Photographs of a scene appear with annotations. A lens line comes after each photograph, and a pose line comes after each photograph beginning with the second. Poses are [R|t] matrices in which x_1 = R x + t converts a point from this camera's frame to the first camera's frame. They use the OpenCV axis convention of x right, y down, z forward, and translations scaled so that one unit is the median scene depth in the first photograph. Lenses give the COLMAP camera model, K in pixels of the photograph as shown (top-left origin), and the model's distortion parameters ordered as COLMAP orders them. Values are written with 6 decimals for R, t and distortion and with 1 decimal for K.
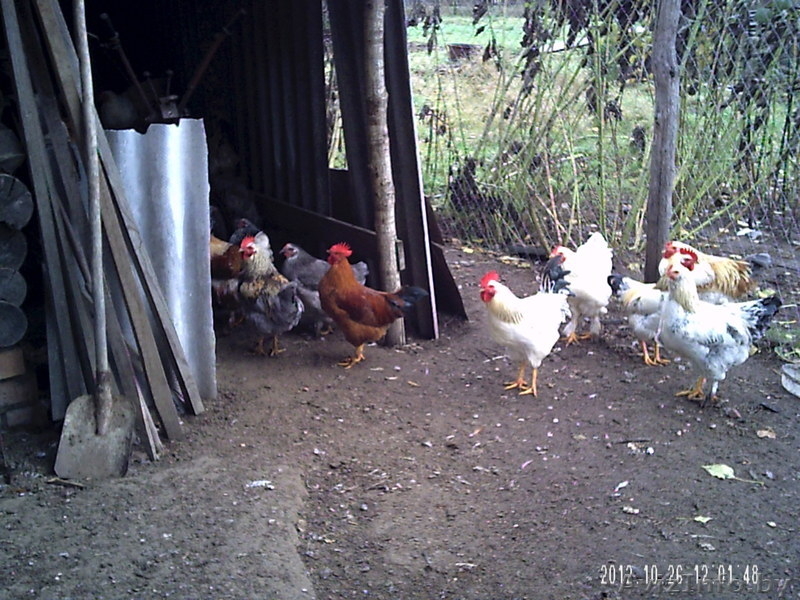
lens RADIAL K [[994.7, 0, 400.0], [0, 994.7, 300.0], [0, 0, 1]] dist [0.120865, -0.386398]
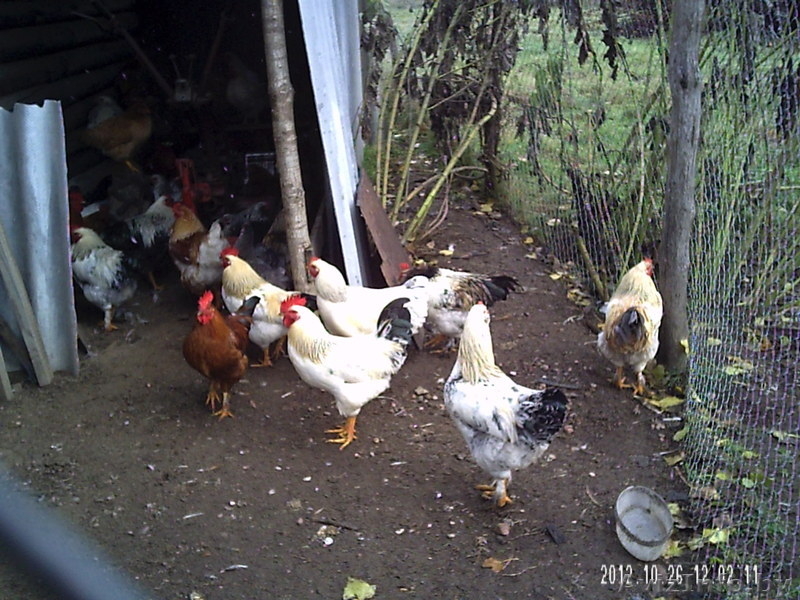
lens RADIAL K [[994.7, 0, 400.0], [0, 994.7, 300.0], [0, 0, 1]] dist [0.120865, -0.386398]
pose [[0.845922, 0.161479, -0.508272, 0.610788], [-0.155676, 0.986317, 0.054260, -0.085680], [0.510079, 0.033226, 0.859486, 0.288377]]
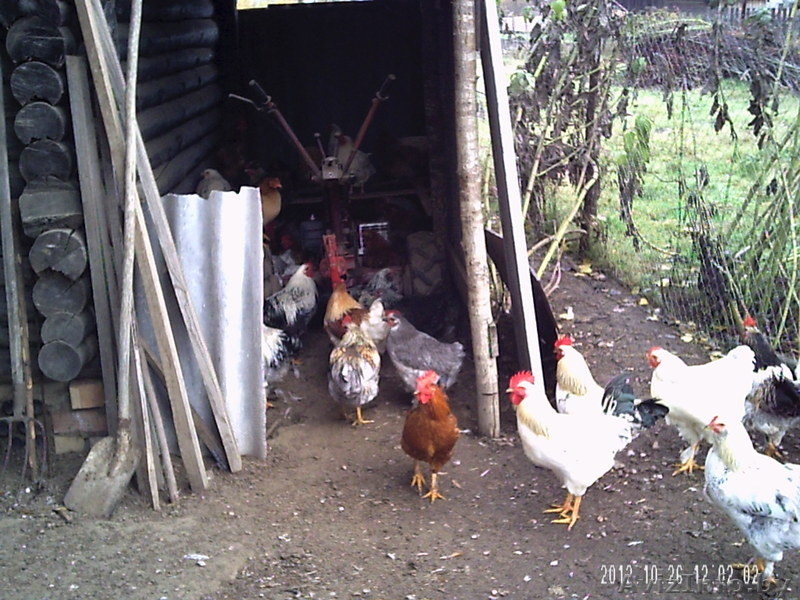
lens RADIAL K [[994.7, 0, 400.0], [0, 994.7, 300.0], [0, 0, 1]] dist [0.120865, -0.386398]
pose [[0.871767, 0.113594, -0.476569, 0.405392], [-0.126917, 0.991904, 0.004265, -0.085020], [0.473195, 0.056766, 0.879127, 0.166164]]
